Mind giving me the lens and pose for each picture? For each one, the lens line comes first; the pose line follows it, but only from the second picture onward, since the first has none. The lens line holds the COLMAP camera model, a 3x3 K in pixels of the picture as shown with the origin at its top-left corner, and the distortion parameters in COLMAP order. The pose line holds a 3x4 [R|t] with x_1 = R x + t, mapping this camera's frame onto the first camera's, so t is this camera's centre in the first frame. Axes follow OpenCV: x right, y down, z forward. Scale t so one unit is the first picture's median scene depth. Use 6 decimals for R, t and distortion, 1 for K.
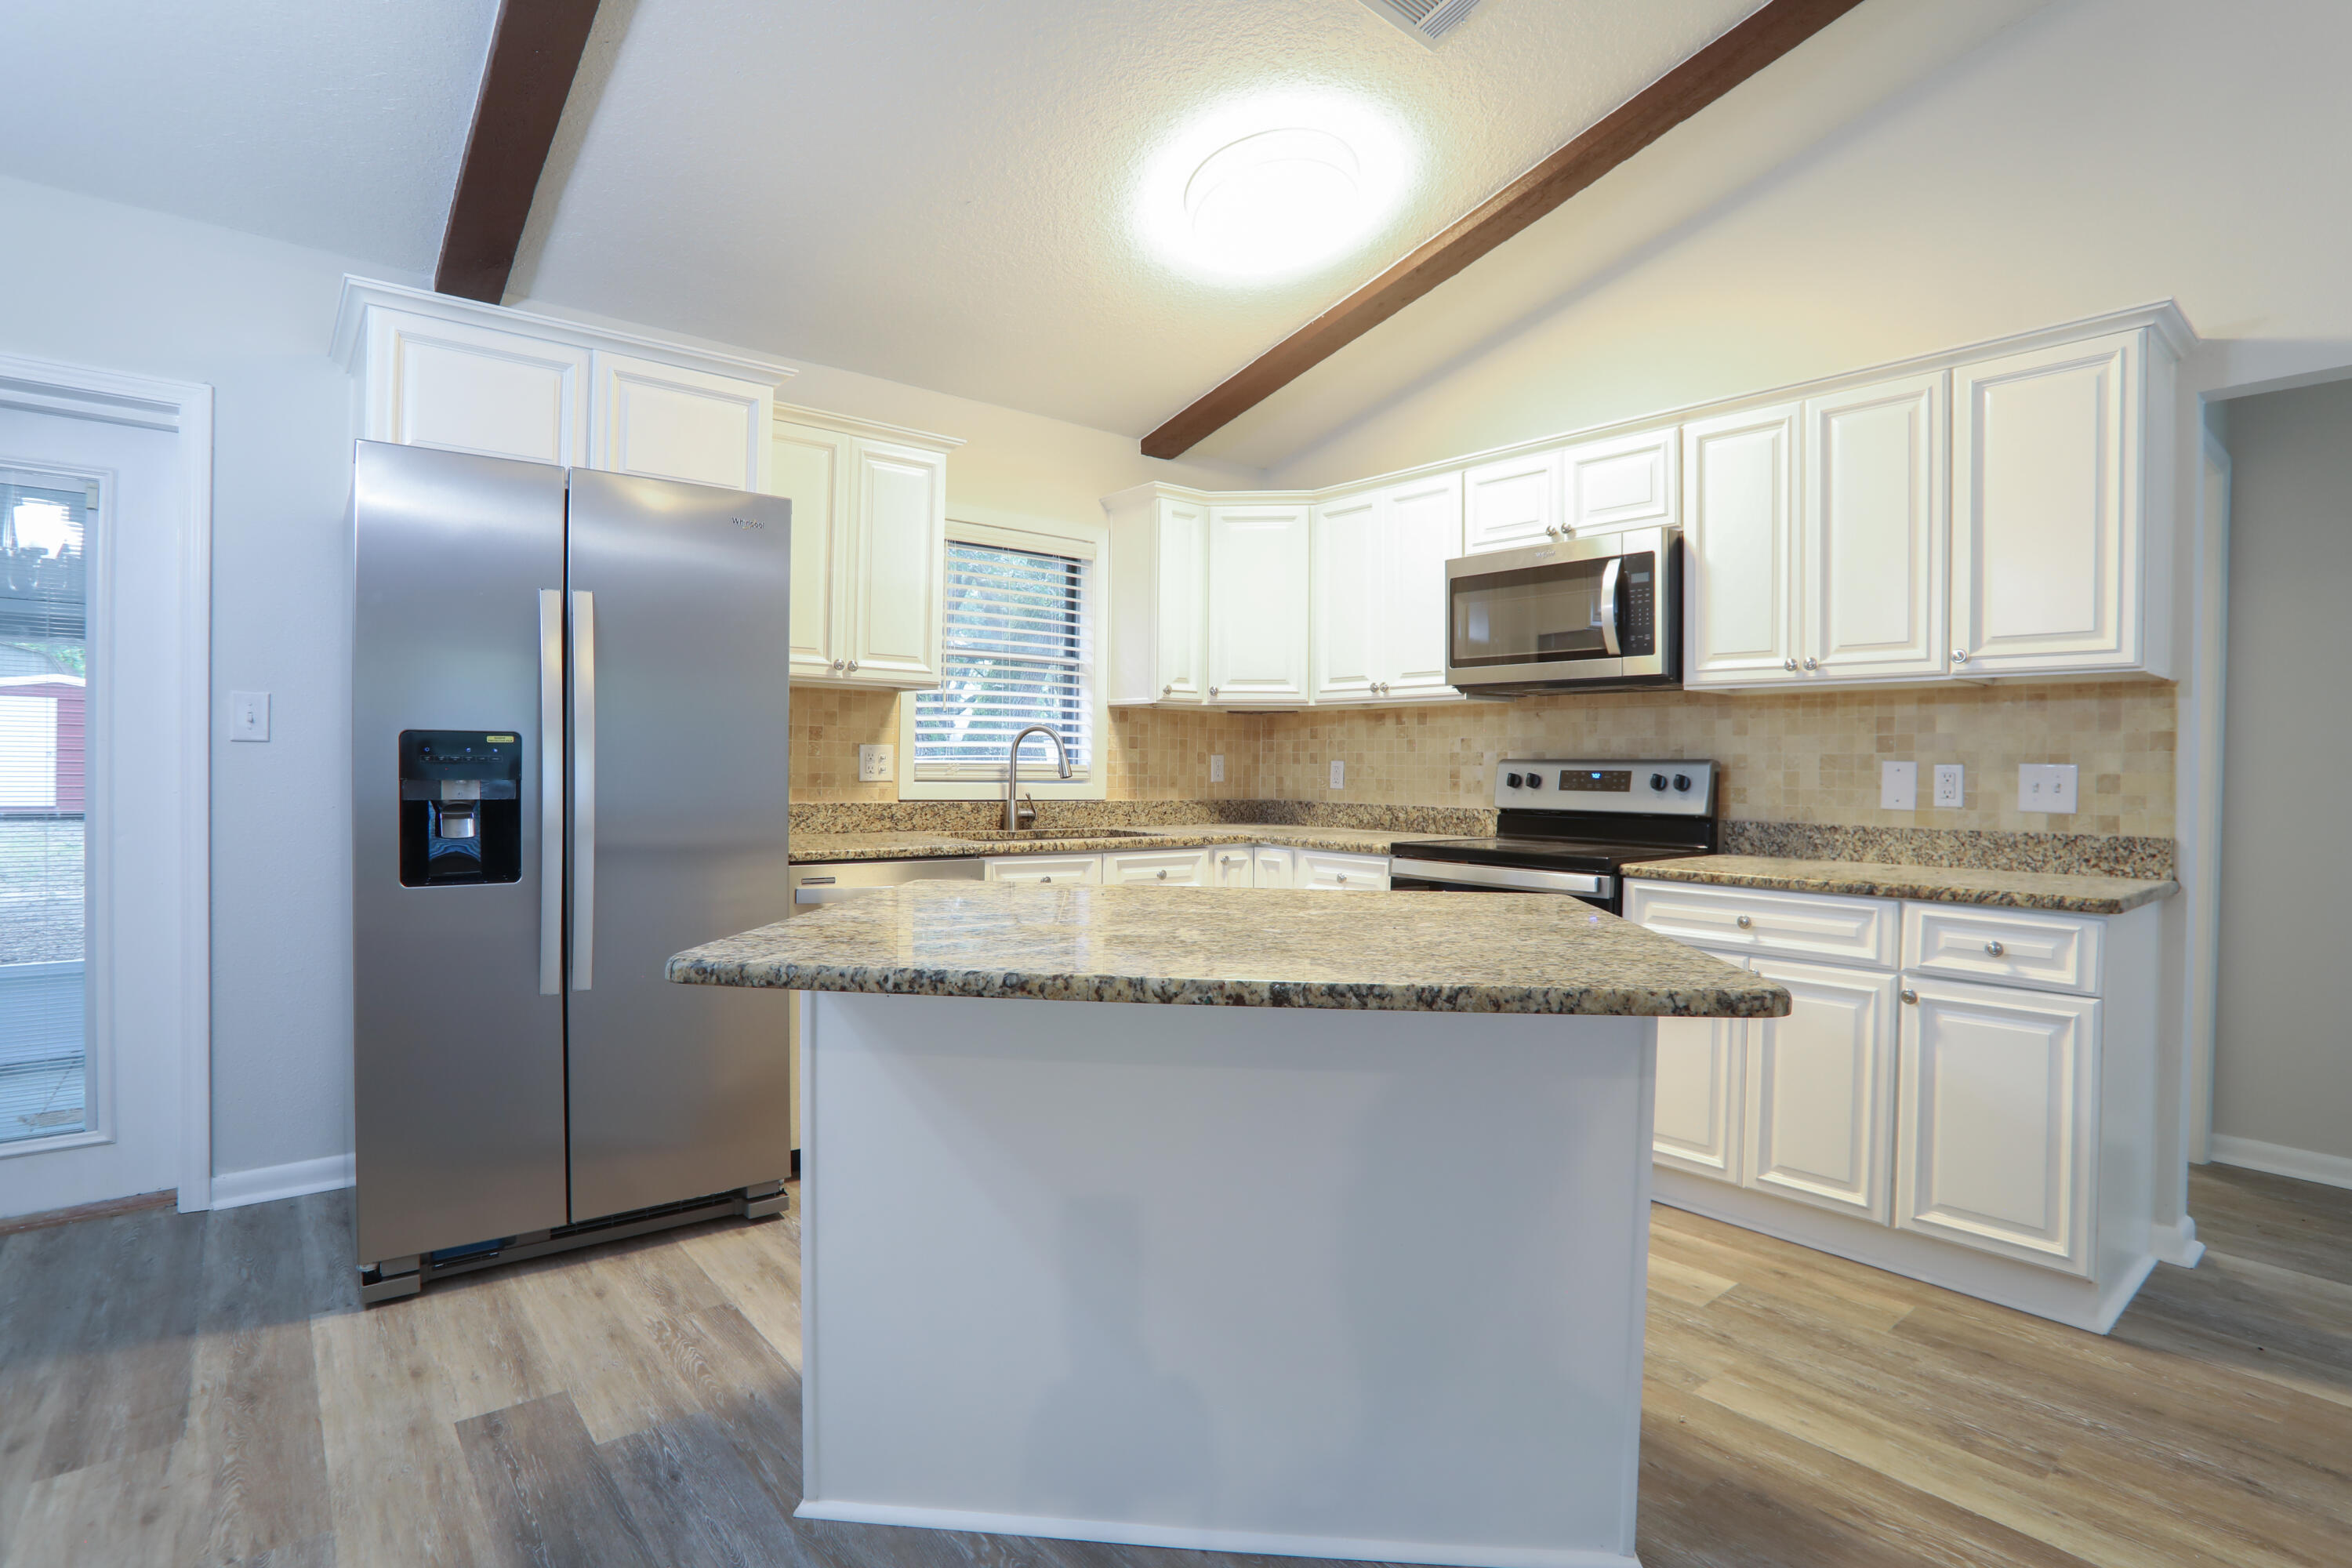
lens RADIAL K [[1155.0, 0, 1185.3], [0, 1155.0, 780.5], [0, 0, 1]] dist [-0.077575, 0.030874]
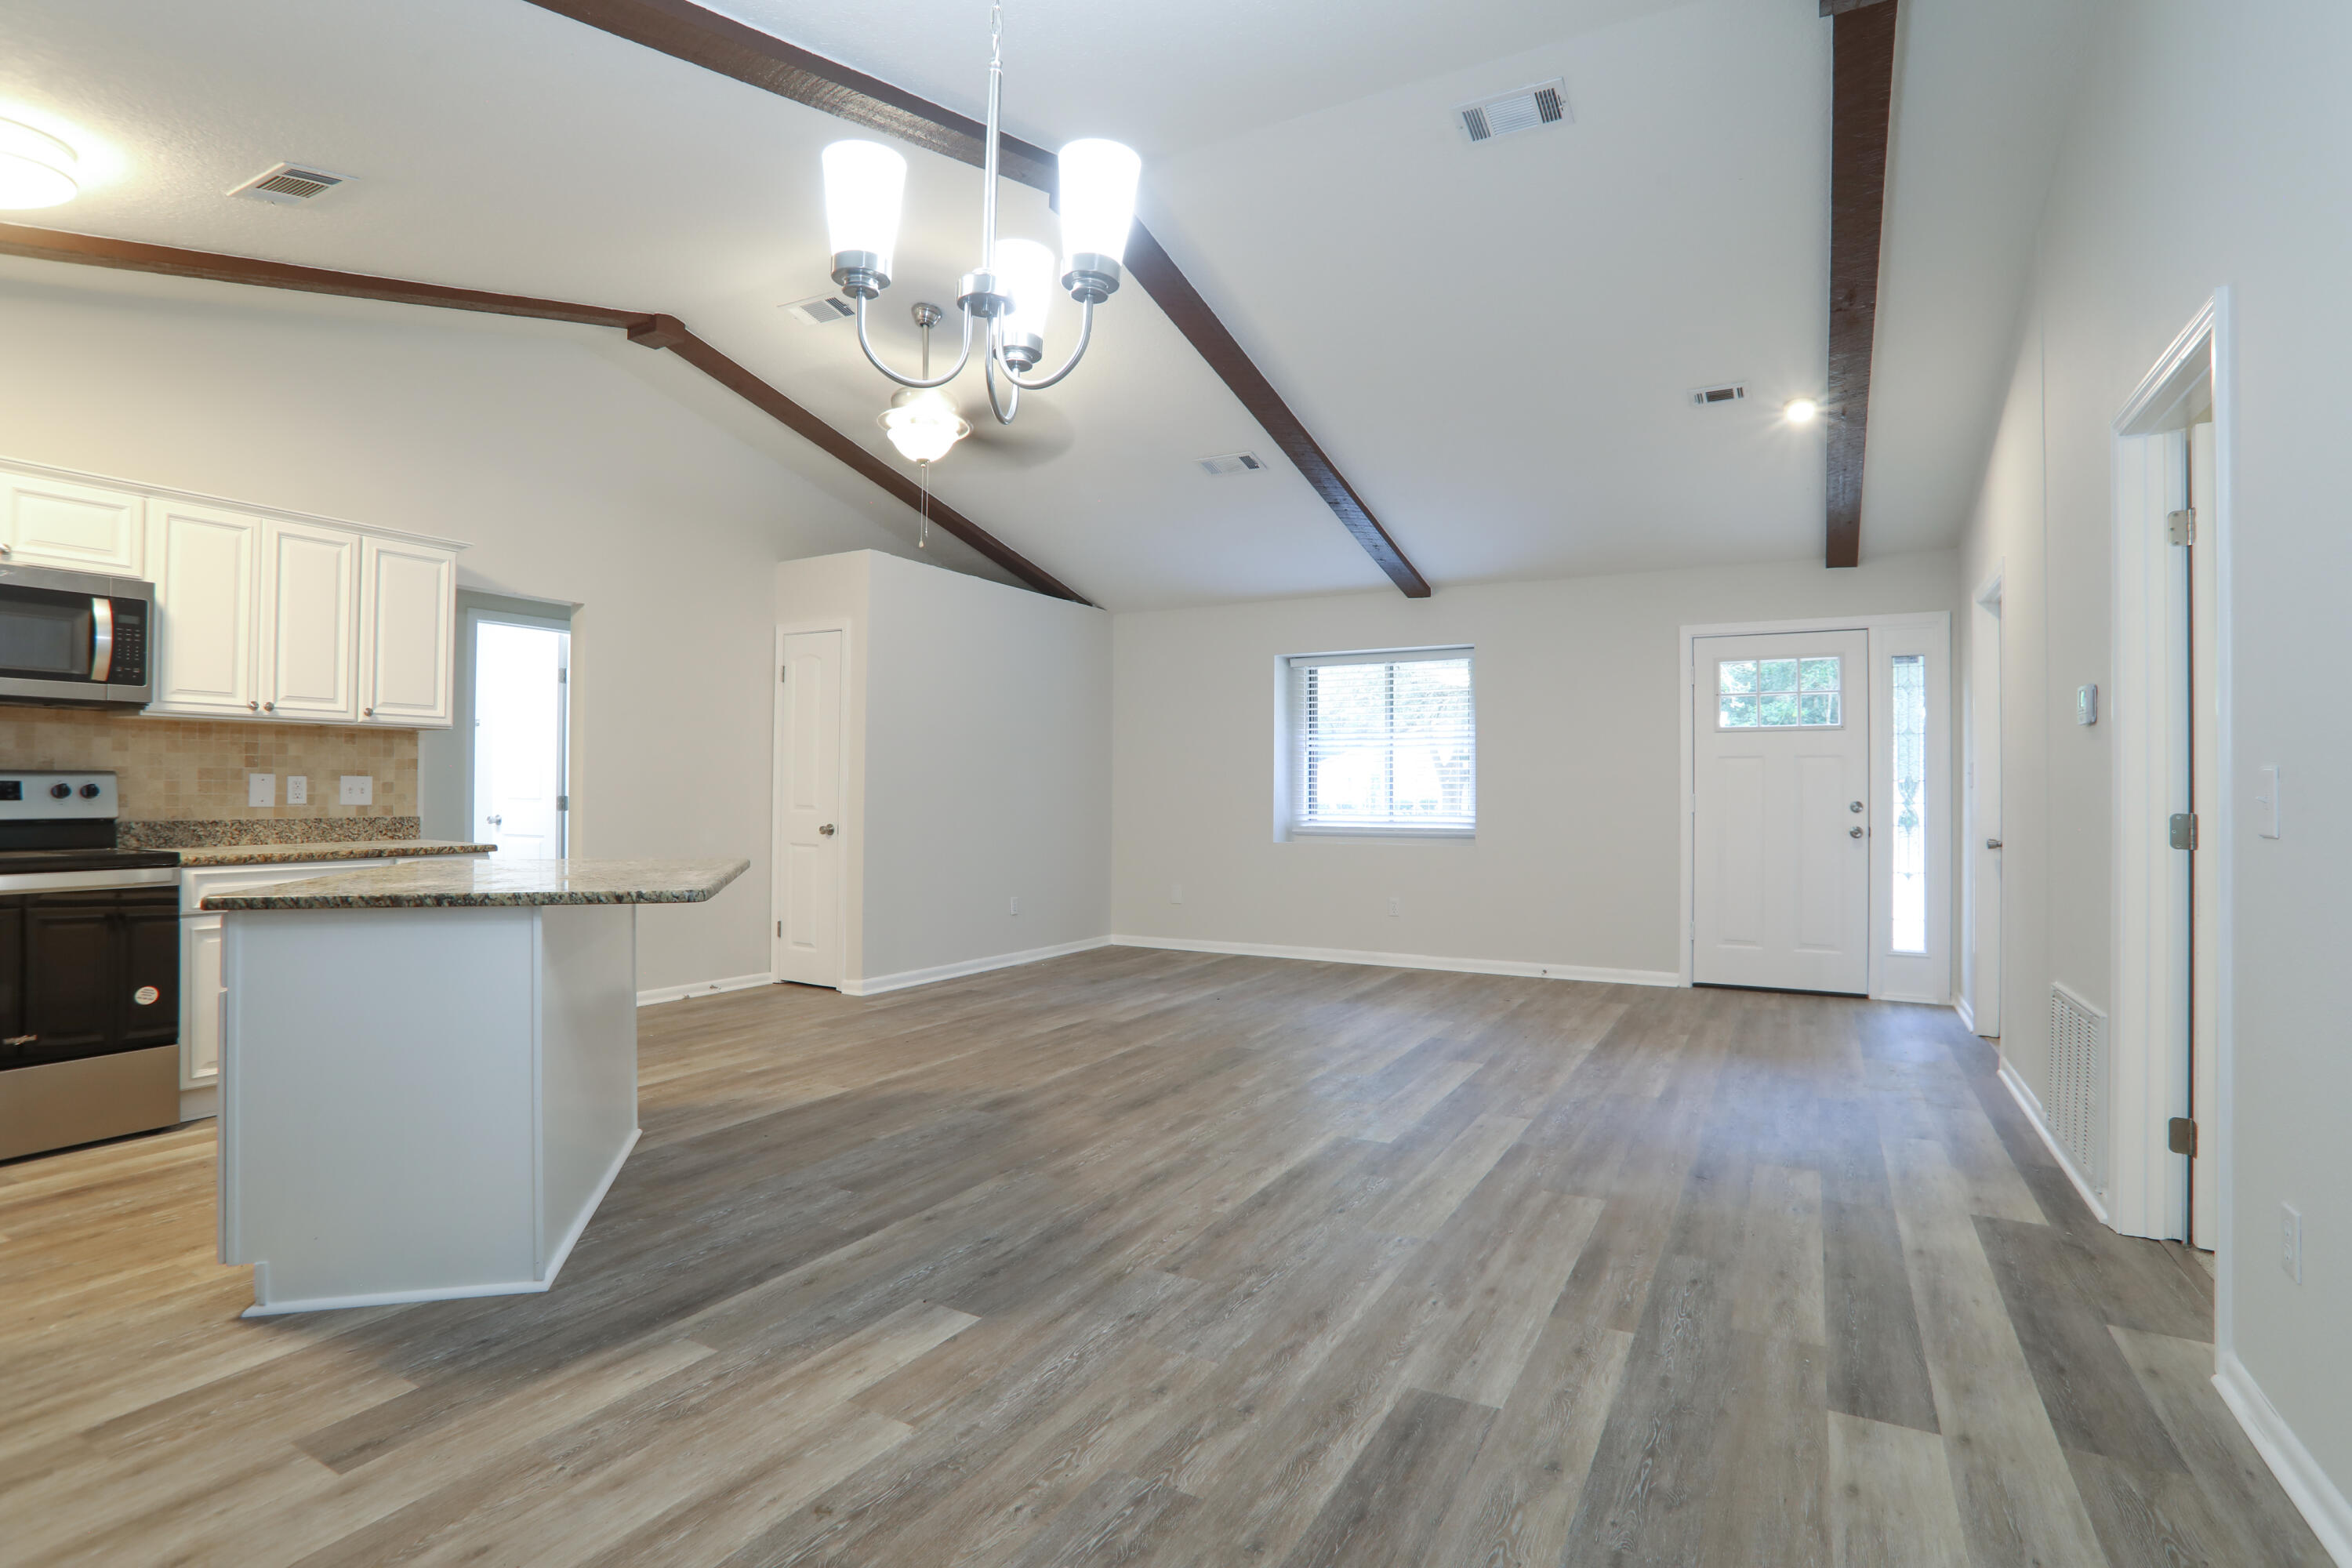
lens RADIAL K [[1155.0, 0, 1171.3], [0, 1155.0, 779.9], [0, 0, 1]] dist [-0.077575, 0.030874]
pose [[-0.347773, -0.008210, 0.937543, -1.048424], [-0.000542, 0.999963, 0.008555, -0.020660], [-0.937578, 0.002467, -0.347765, 0.377155]]
